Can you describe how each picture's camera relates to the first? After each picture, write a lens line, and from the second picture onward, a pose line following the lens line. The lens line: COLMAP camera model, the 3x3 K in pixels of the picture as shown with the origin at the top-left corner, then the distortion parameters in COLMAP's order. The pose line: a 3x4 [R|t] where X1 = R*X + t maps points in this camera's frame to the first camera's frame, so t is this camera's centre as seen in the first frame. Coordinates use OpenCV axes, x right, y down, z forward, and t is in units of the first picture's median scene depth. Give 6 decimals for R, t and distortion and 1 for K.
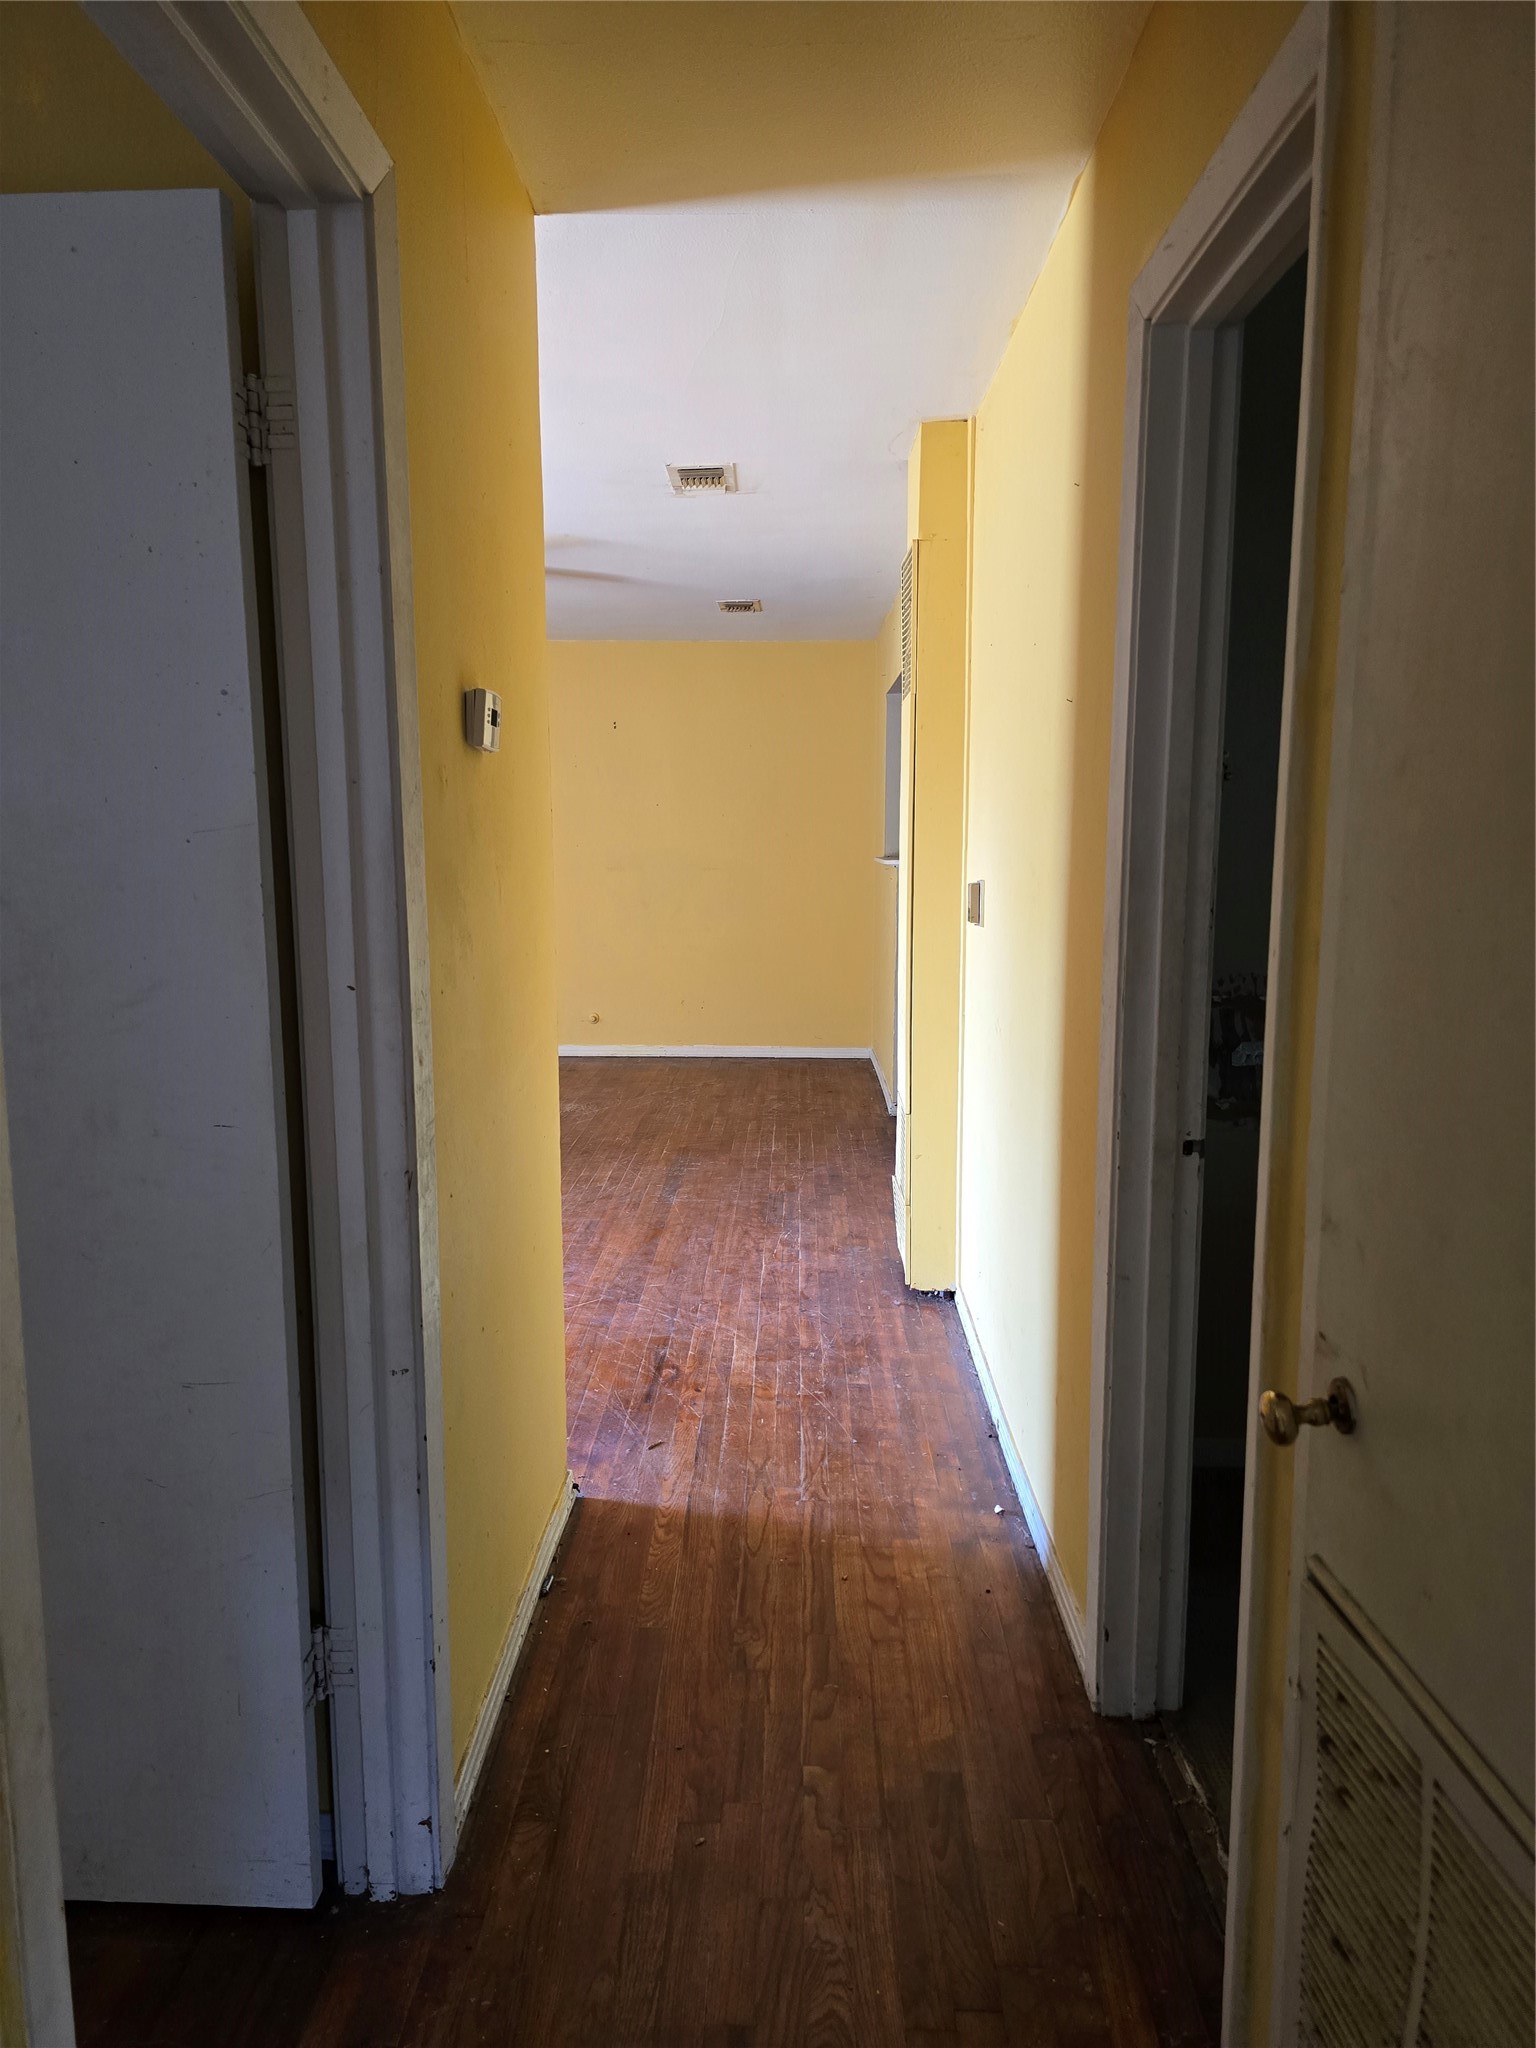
lens RADIAL K [[1387.6, 0, 740.5], [0, 1387.6, 1035.6], [0, 0, 1]] dist [-0.002453, -0.003888]
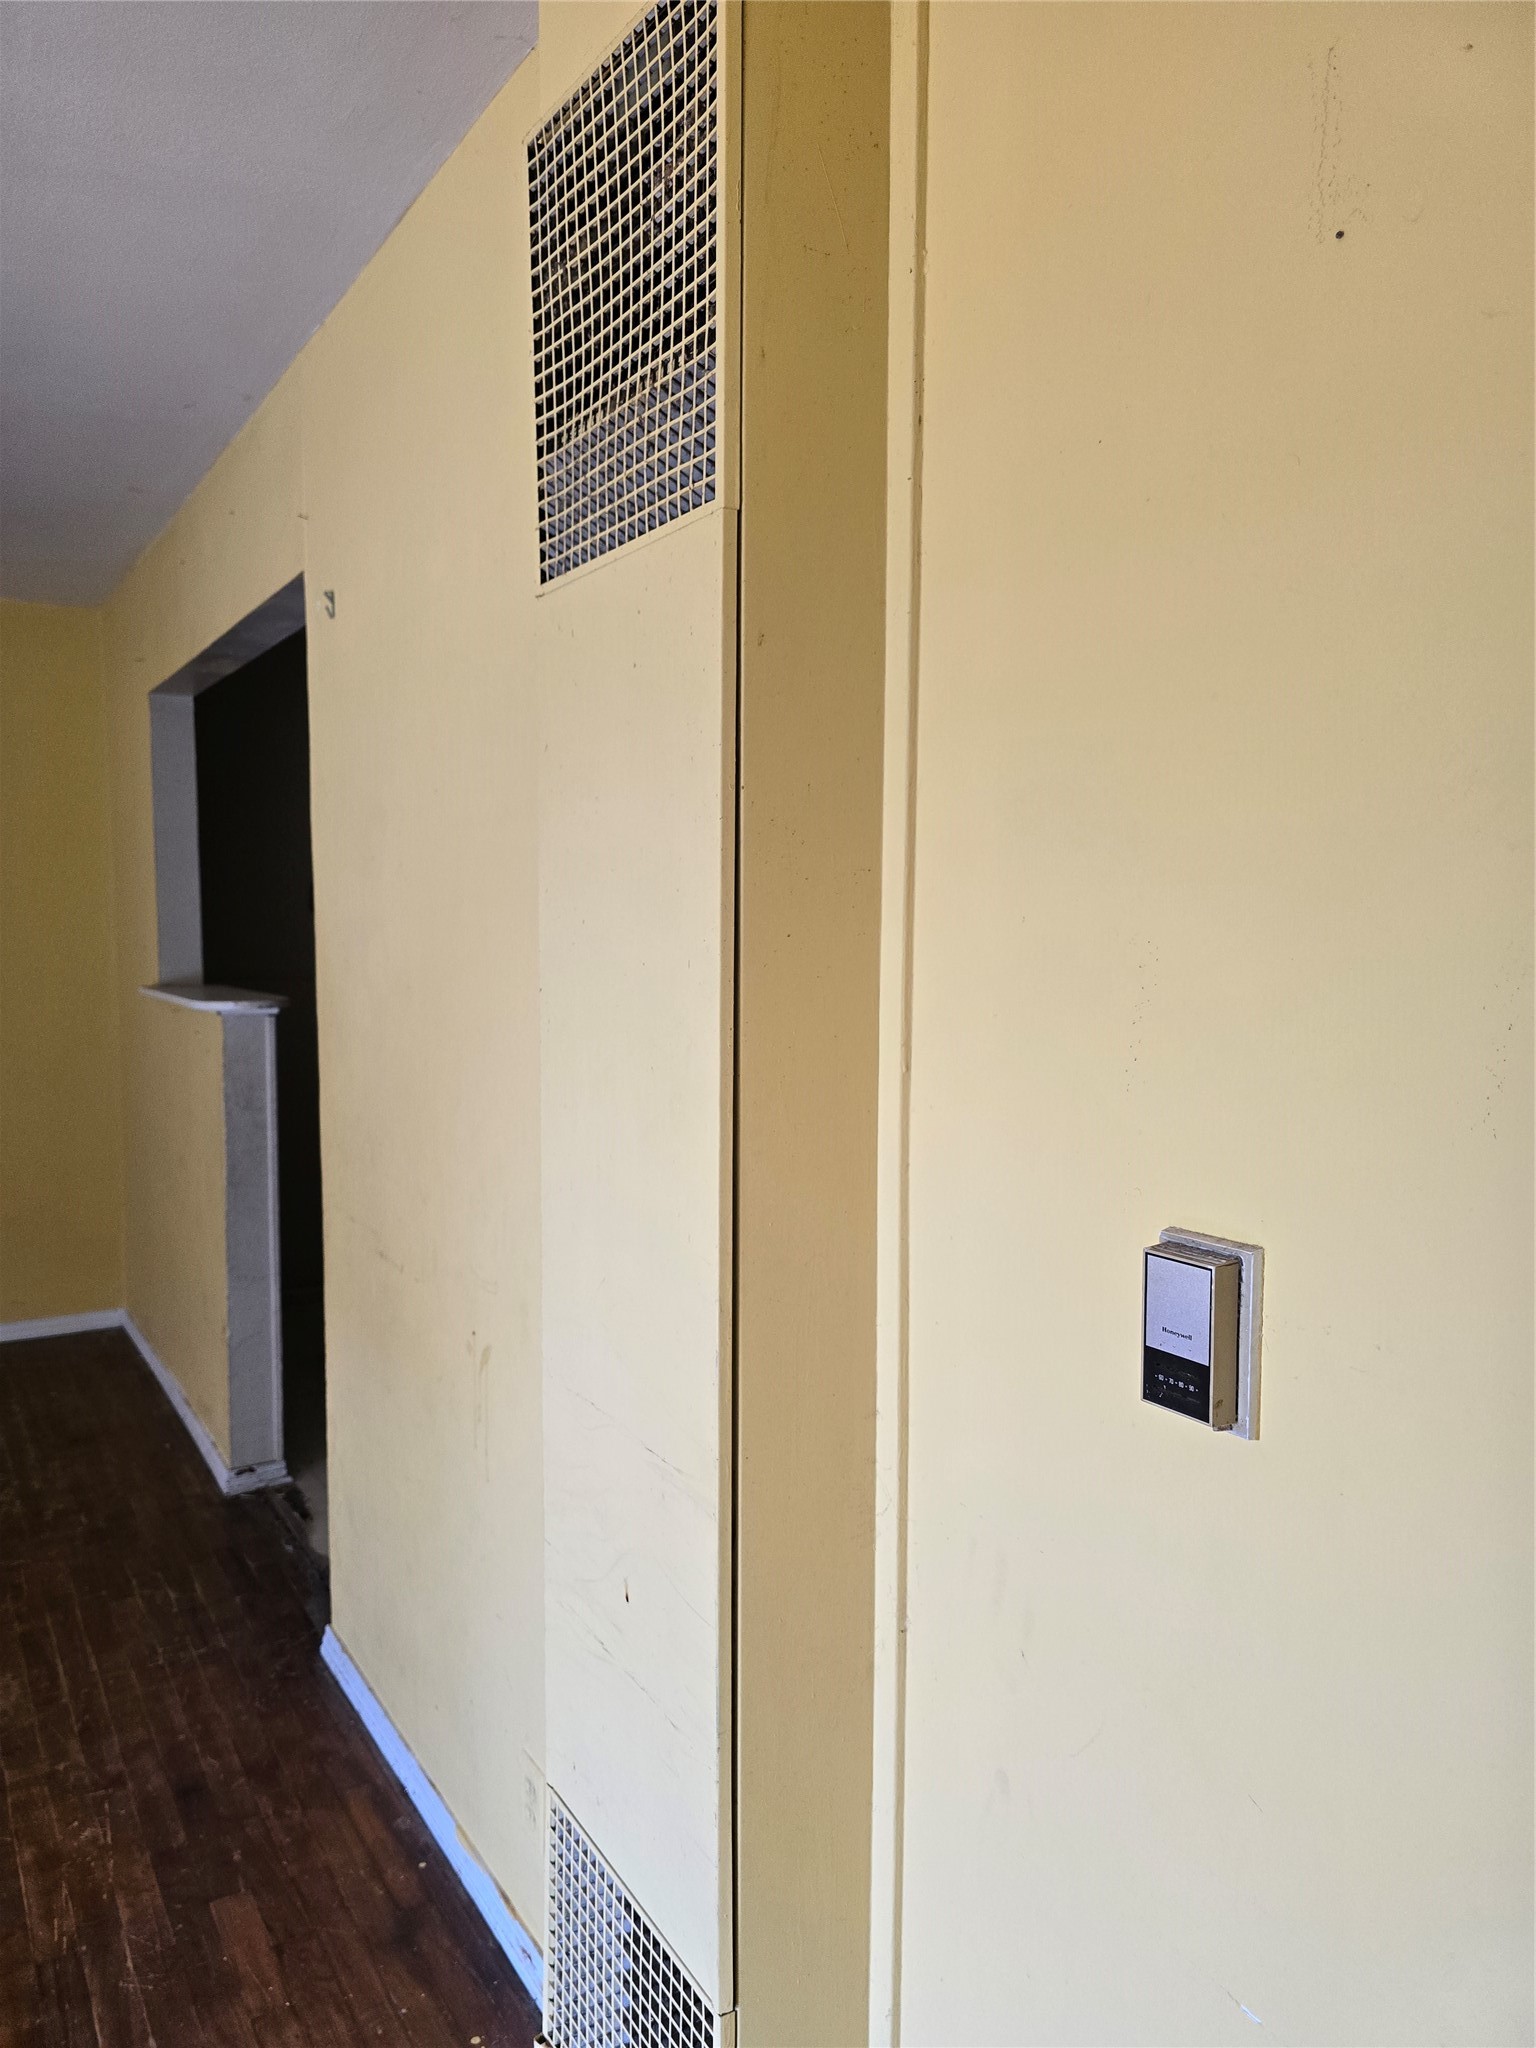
lens RADIAL K [[1387.6, 0, 740.5], [0, 1387.6, 1035.6], [0, 0, 1]] dist [-0.002453, -0.003888]
pose [[0.824407, -0.039977, 0.564584, -0.032640], [0.073206, 0.996655, -0.036323, -0.150365], [-0.561244, 0.071276, 0.824576, 0.891466]]
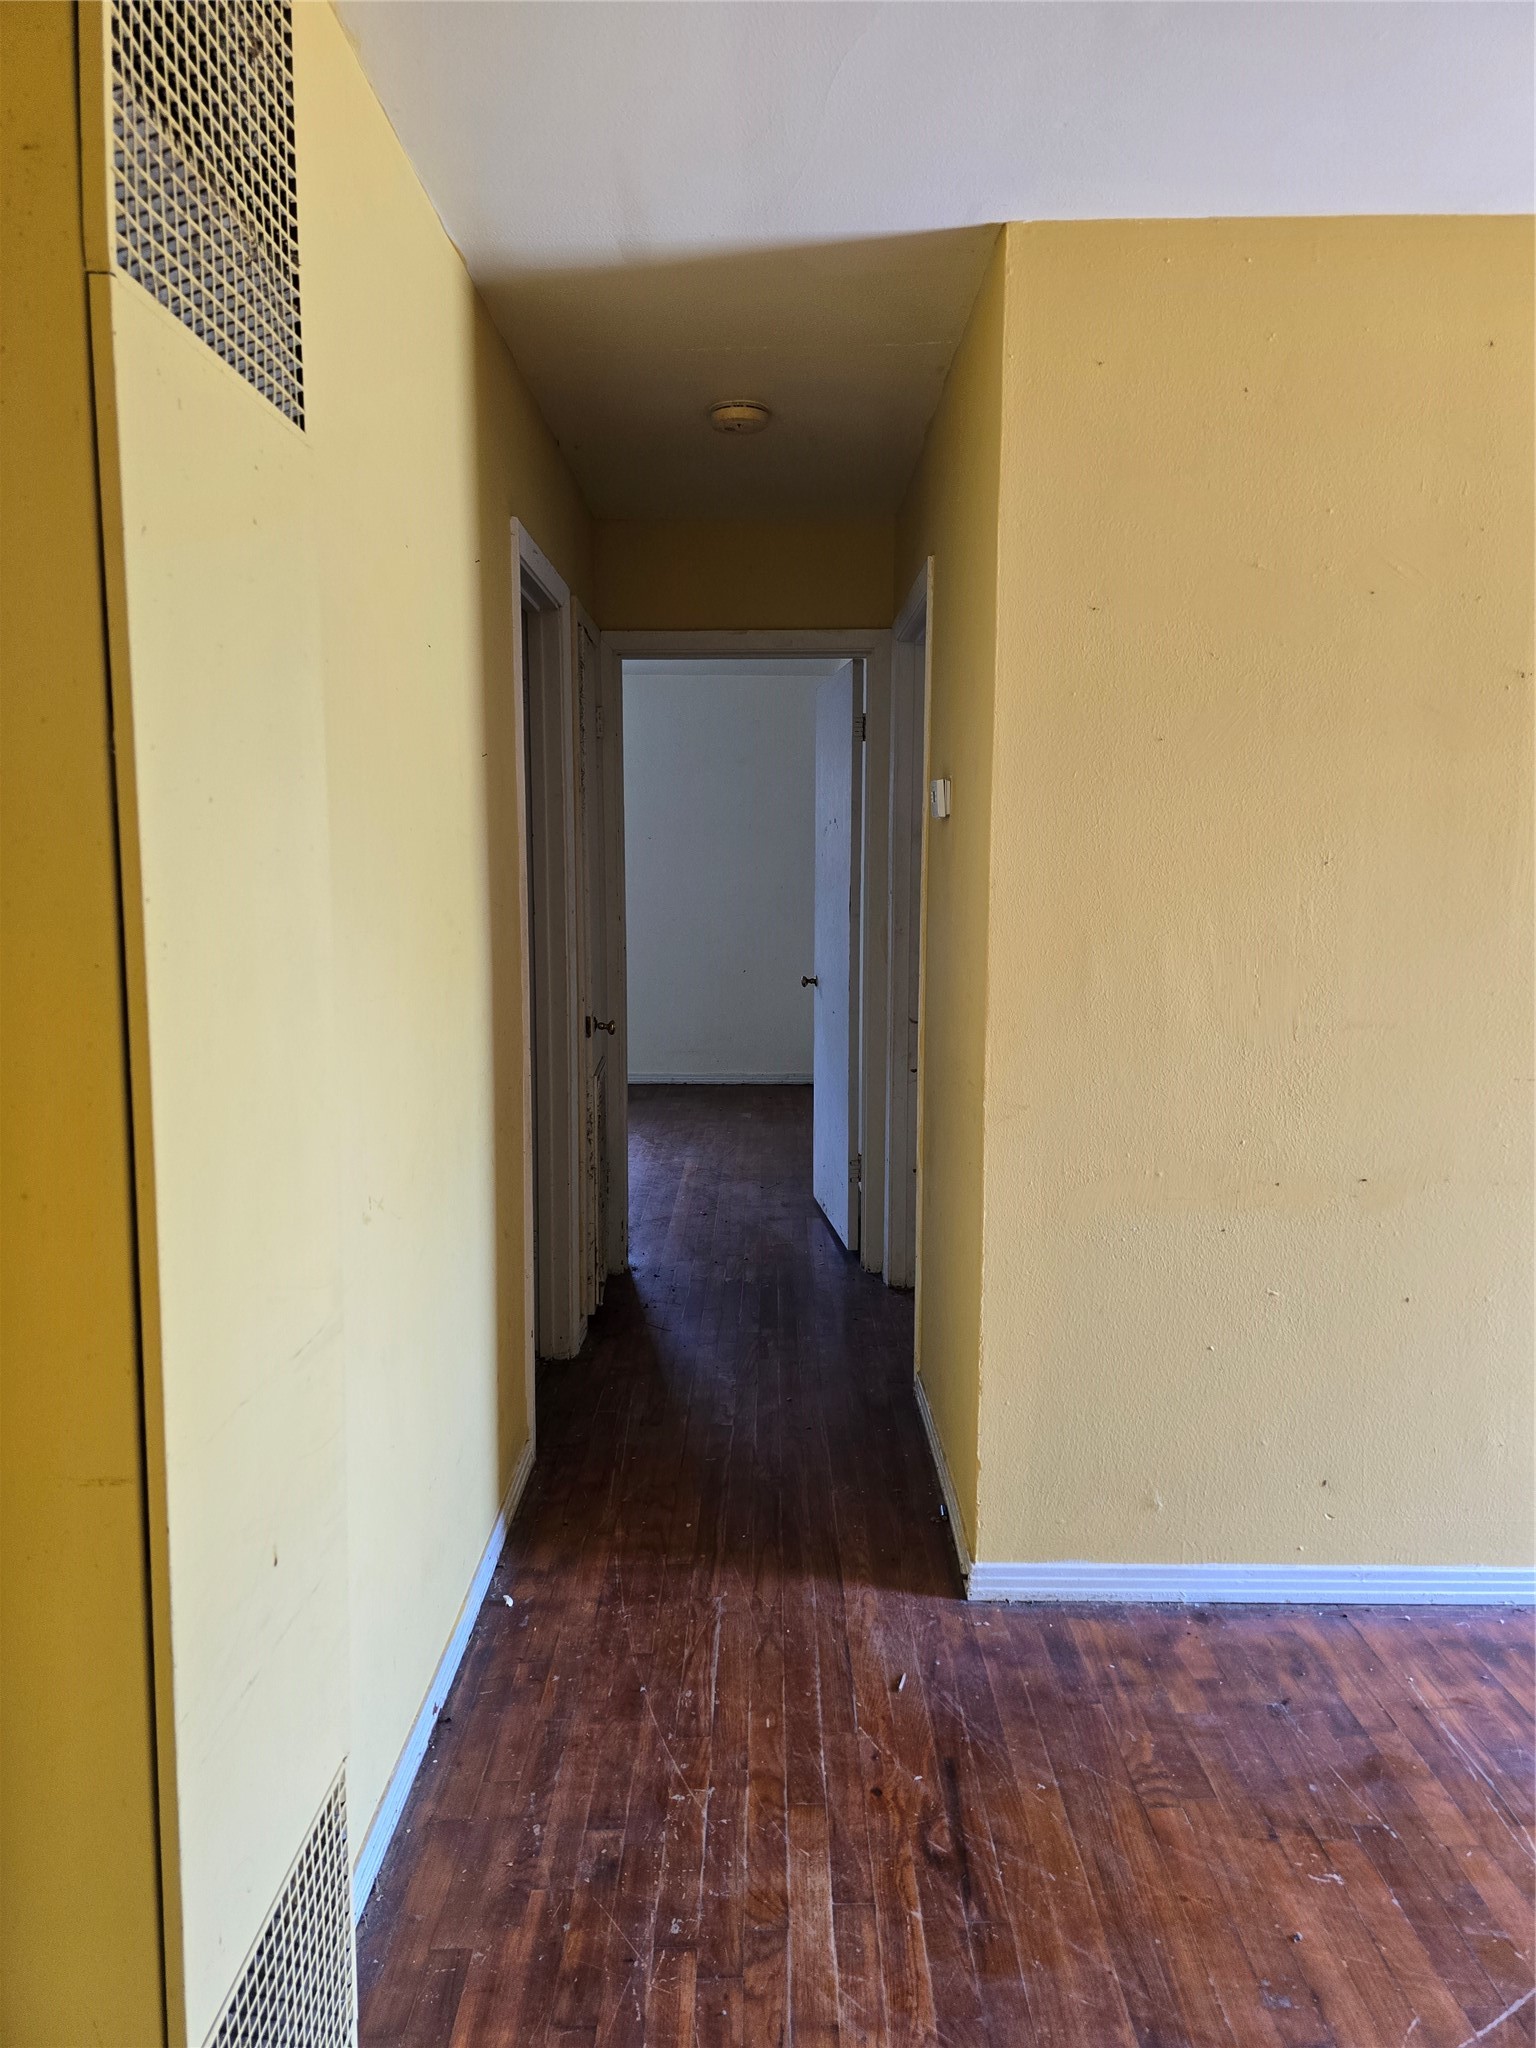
lens RADIAL K [[1387.6, 0, 740.5], [0, 1387.6, 1035.6], [0, 0, 1]] dist [-0.002453, -0.003888]
pose [[-0.999812, 0.006665, -0.018227, 0.037929], [0.001459, 0.962331, 0.271877, -0.229687], [0.019352, 0.271799, -0.962159, 1.496912]]
